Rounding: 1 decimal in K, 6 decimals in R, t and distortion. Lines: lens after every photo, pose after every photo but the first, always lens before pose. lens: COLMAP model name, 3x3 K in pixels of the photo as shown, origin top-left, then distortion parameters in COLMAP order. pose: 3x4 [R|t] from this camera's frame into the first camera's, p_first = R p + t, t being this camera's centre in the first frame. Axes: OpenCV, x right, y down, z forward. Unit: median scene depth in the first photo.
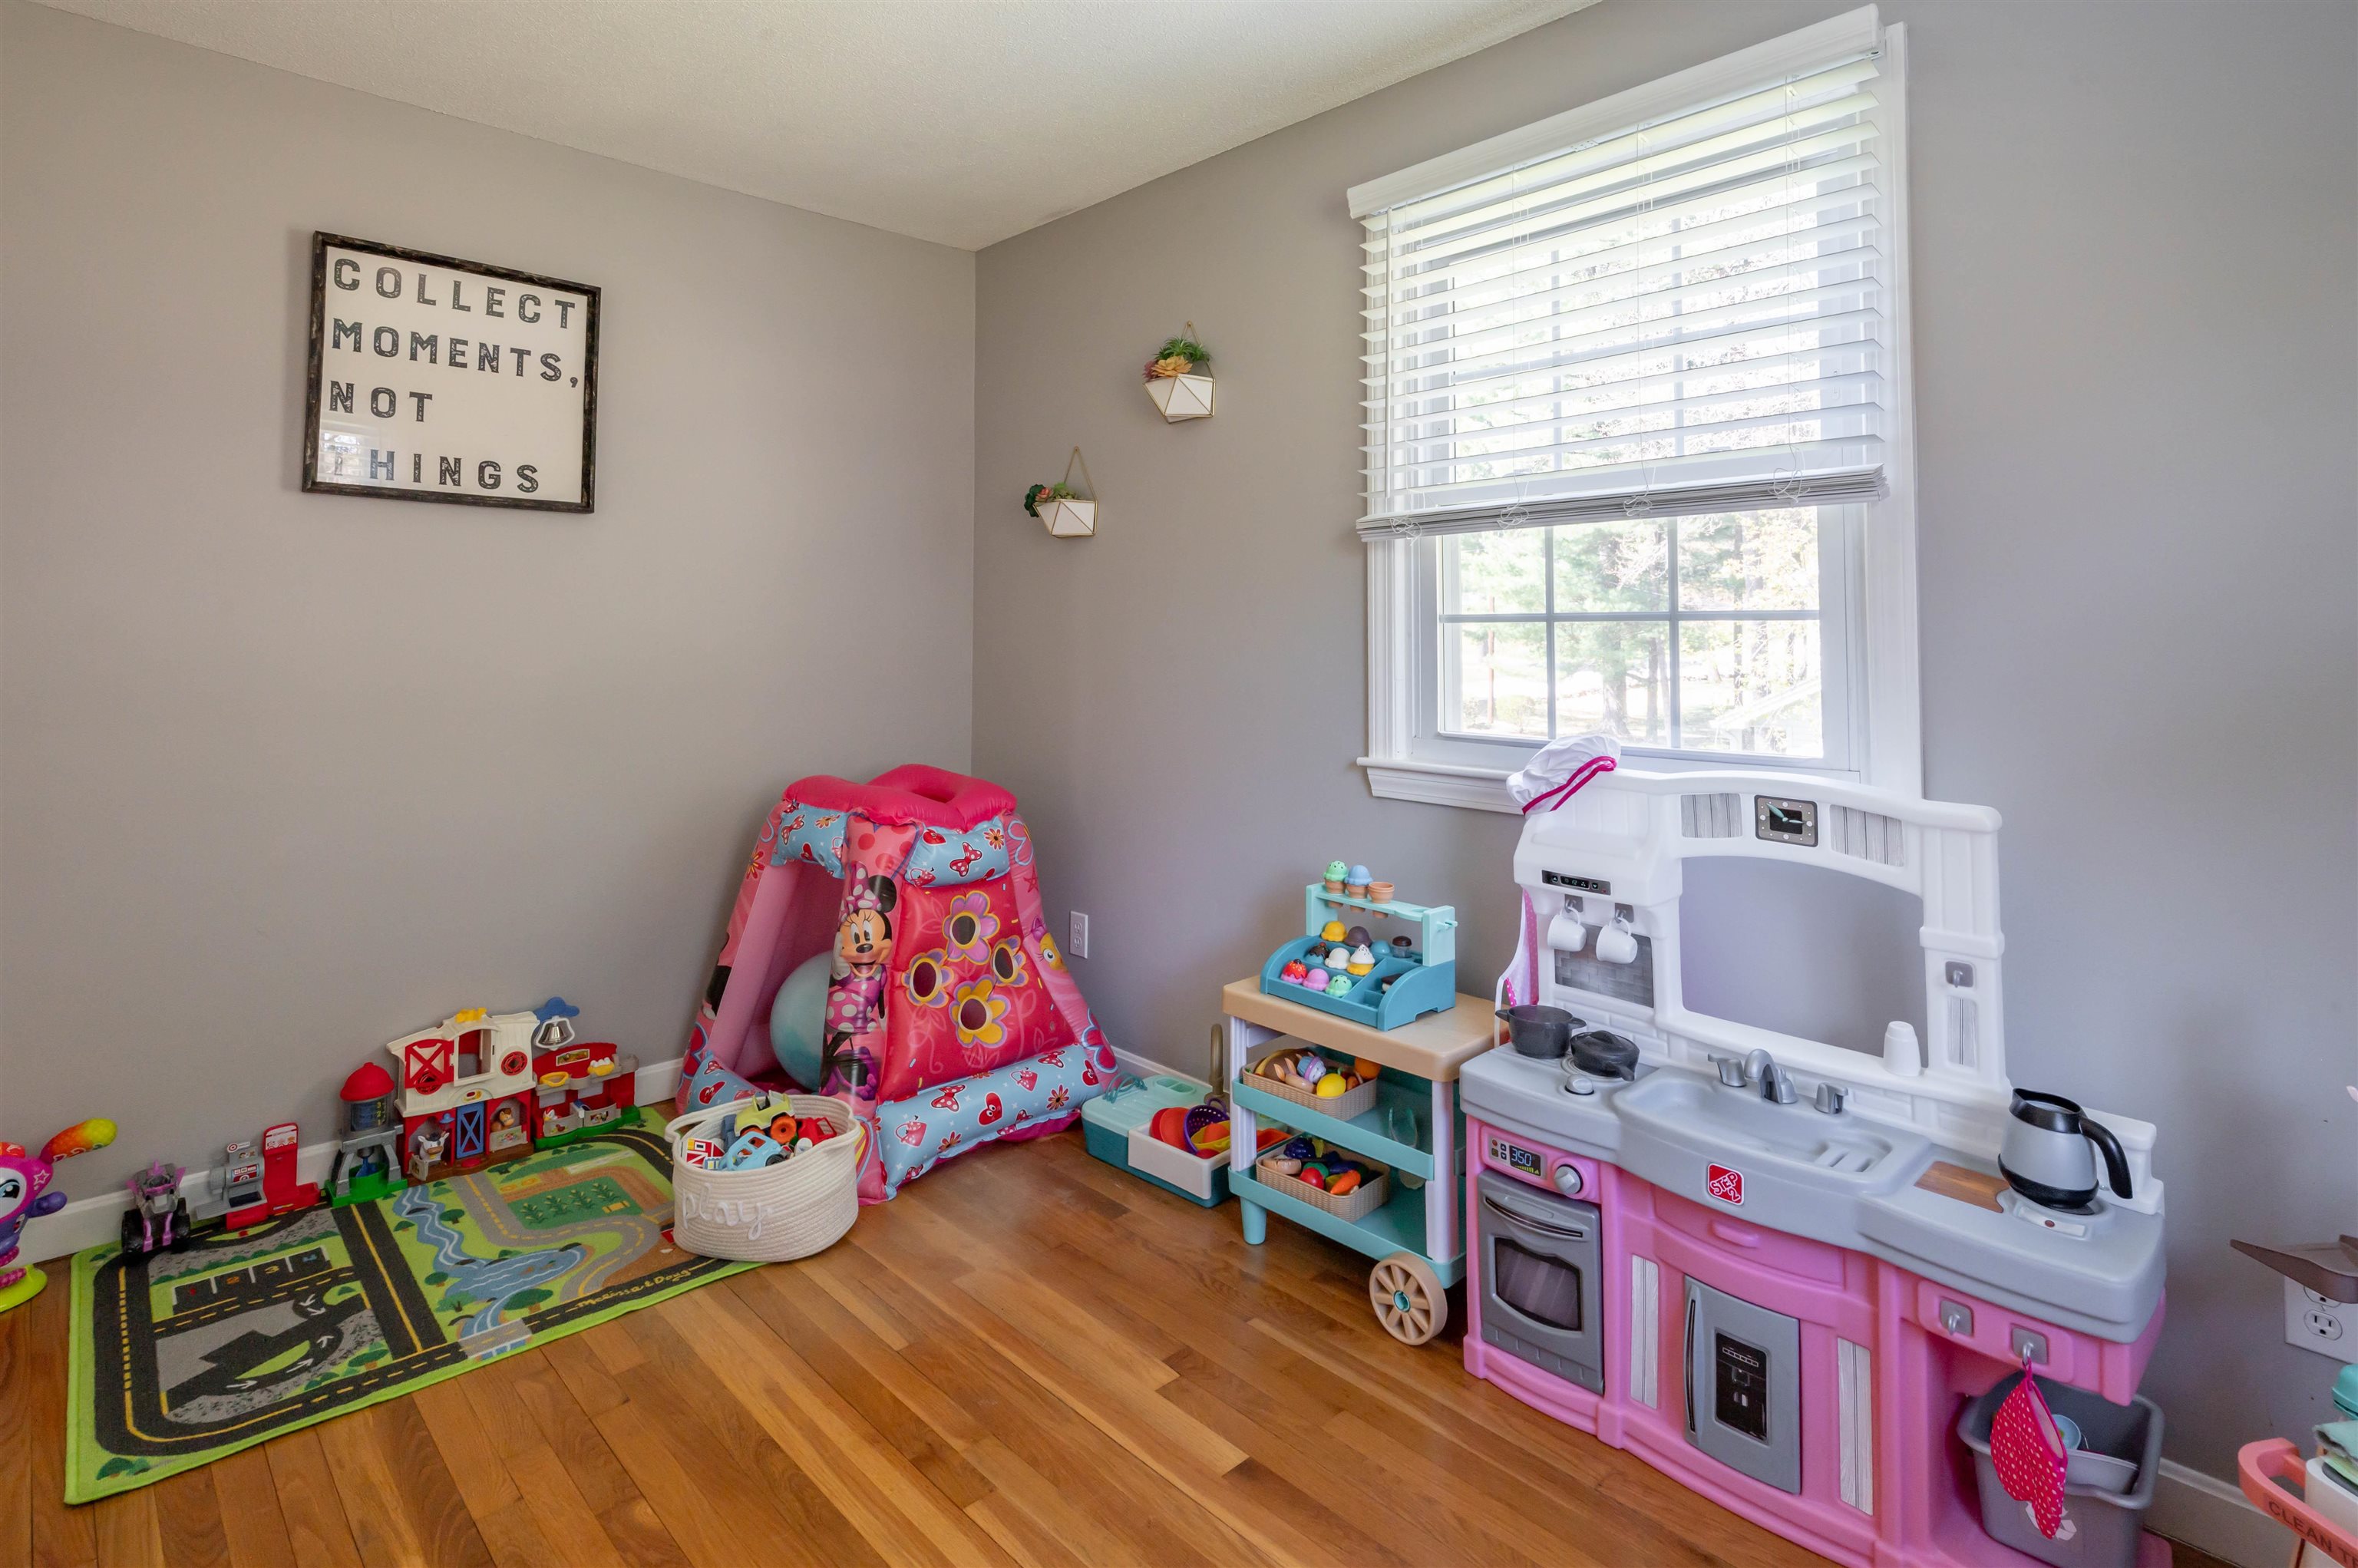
lens RADIAL K [[1163.9, 0, 1181.4], [0, 1163.9, 563.1], [0, 0, 1]] dist [-0.001273, -0.000812]
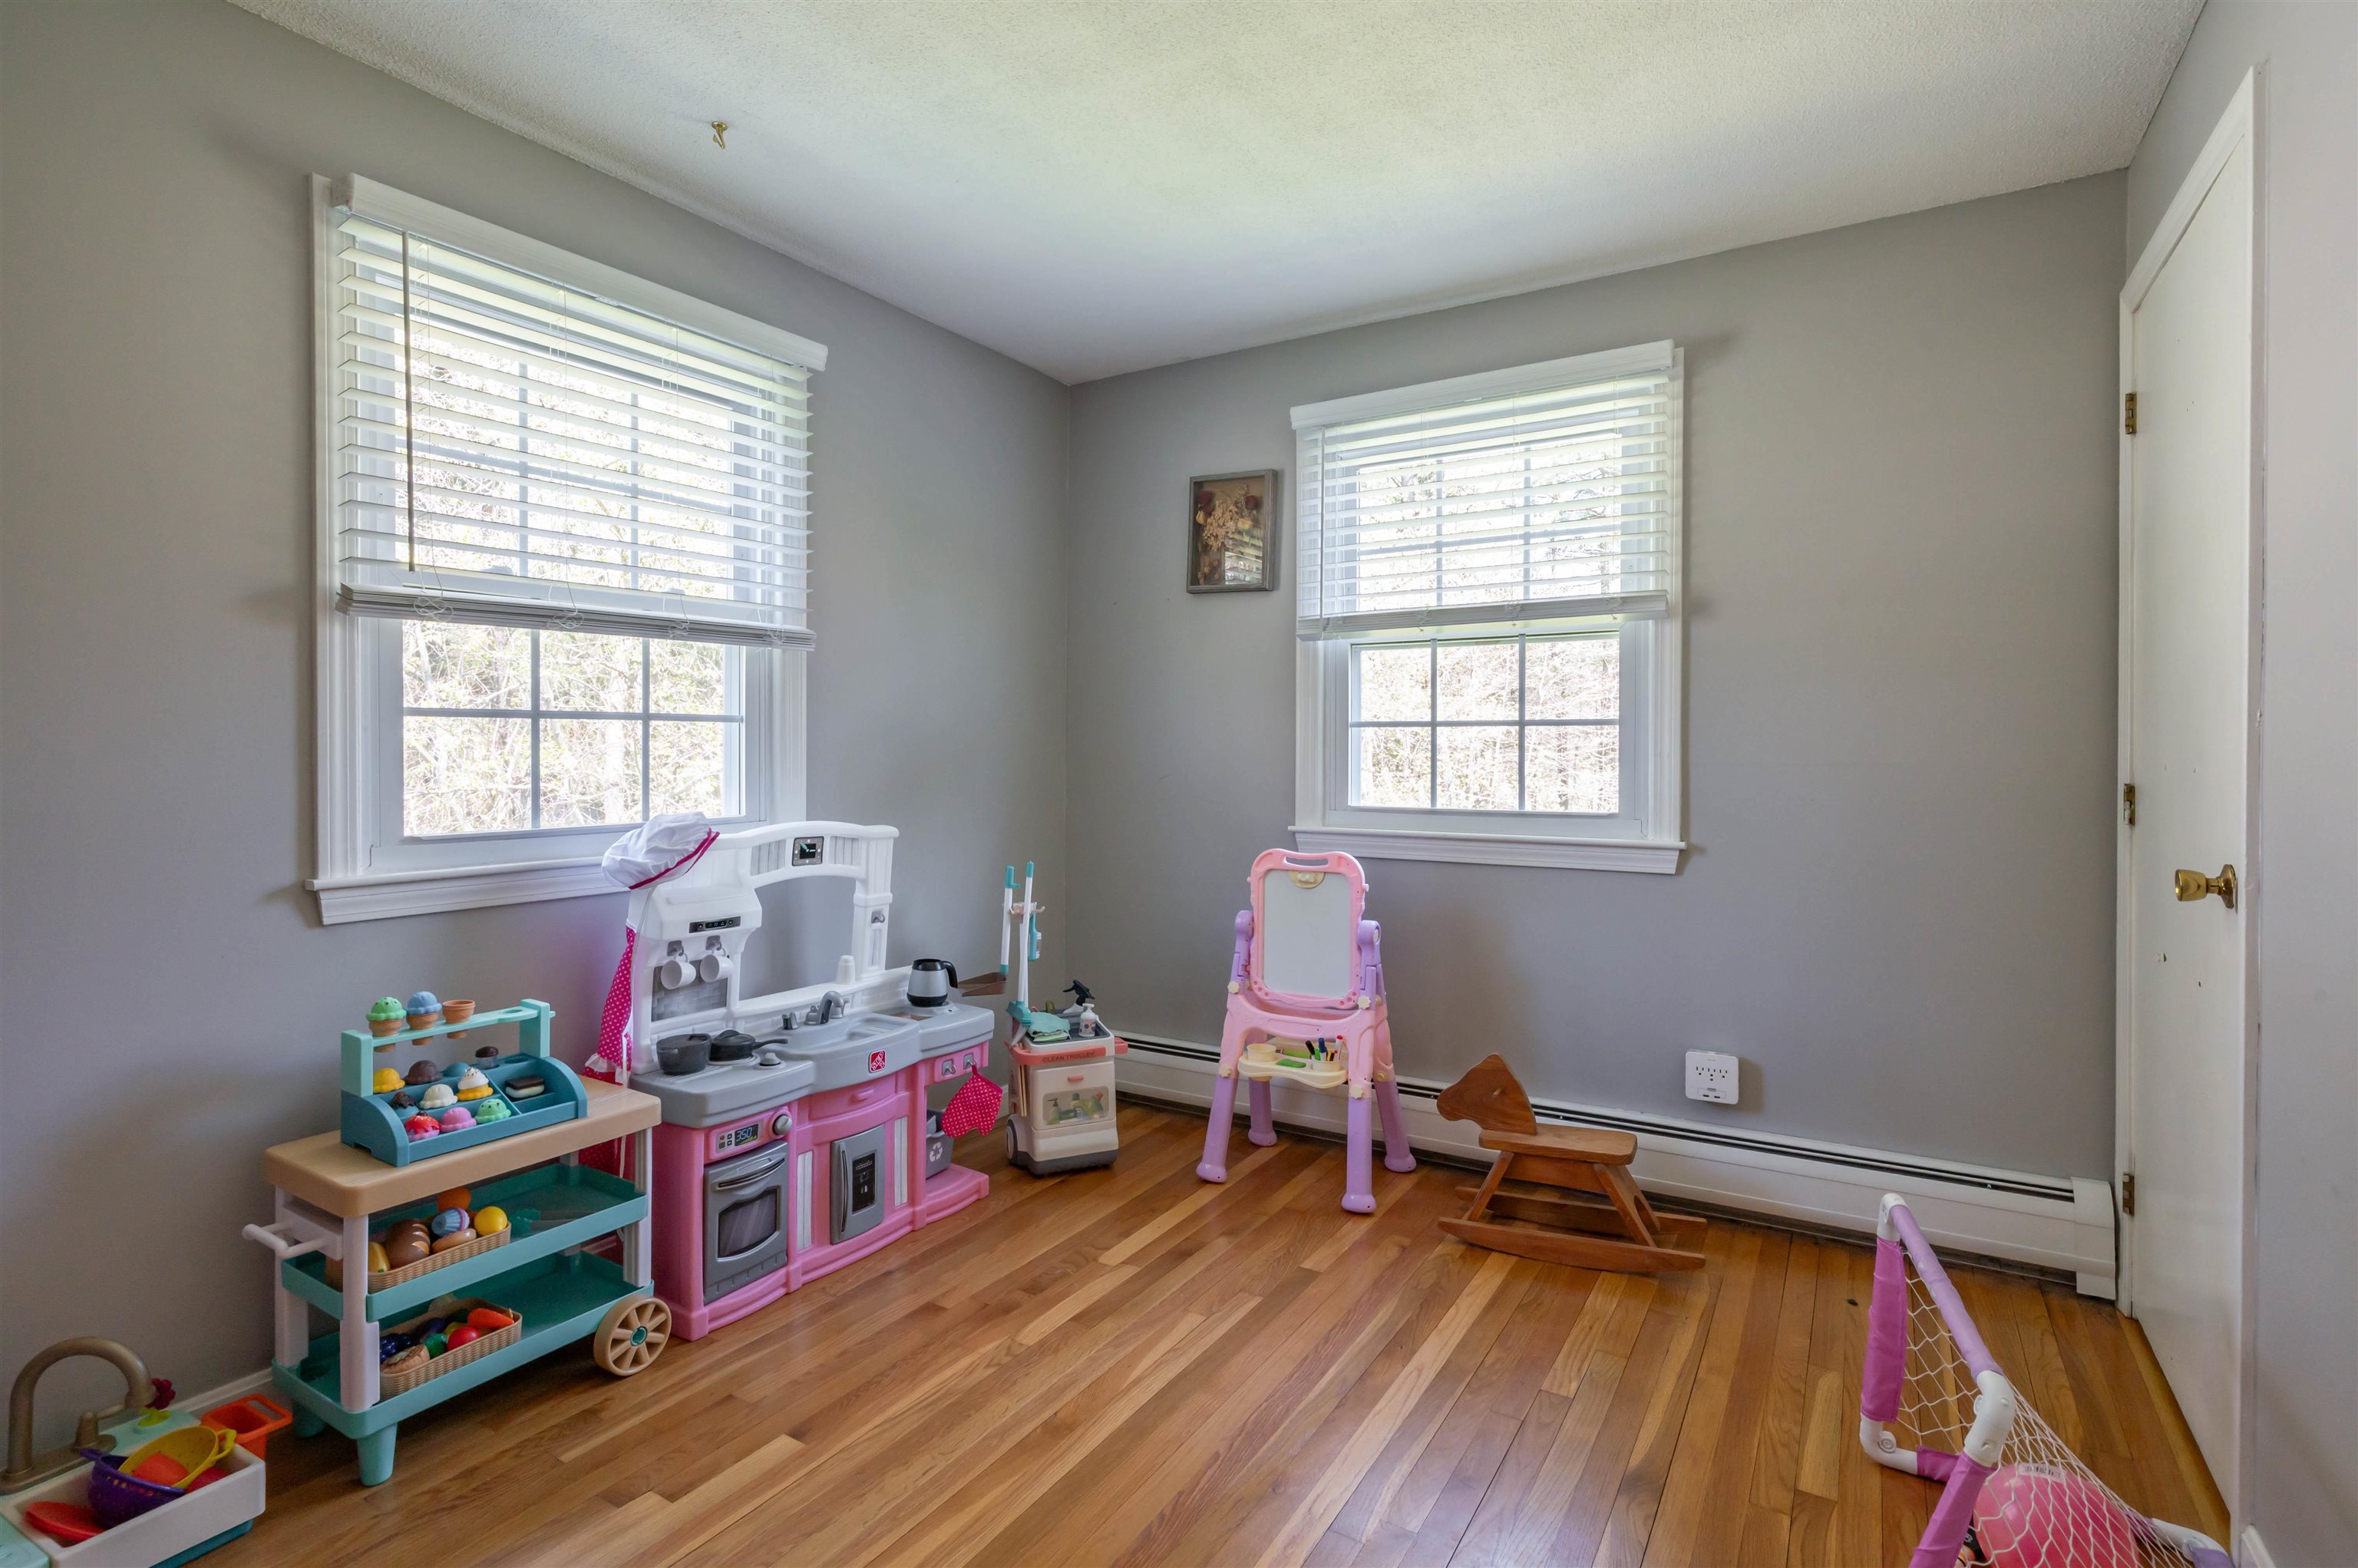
lens RADIAL K [[1169.3, 0, 1165.2], [0, 1169.3, 736.9], [0, 0, 1]] dist [-0.003121, -0.000211]
pose [[-0.240738, 0.005663, 0.970574, -1.051134], [-0.061784, 0.997866, -0.021147, 0.066236], [-0.968622, -0.065056, -0.239875, 0.859508]]
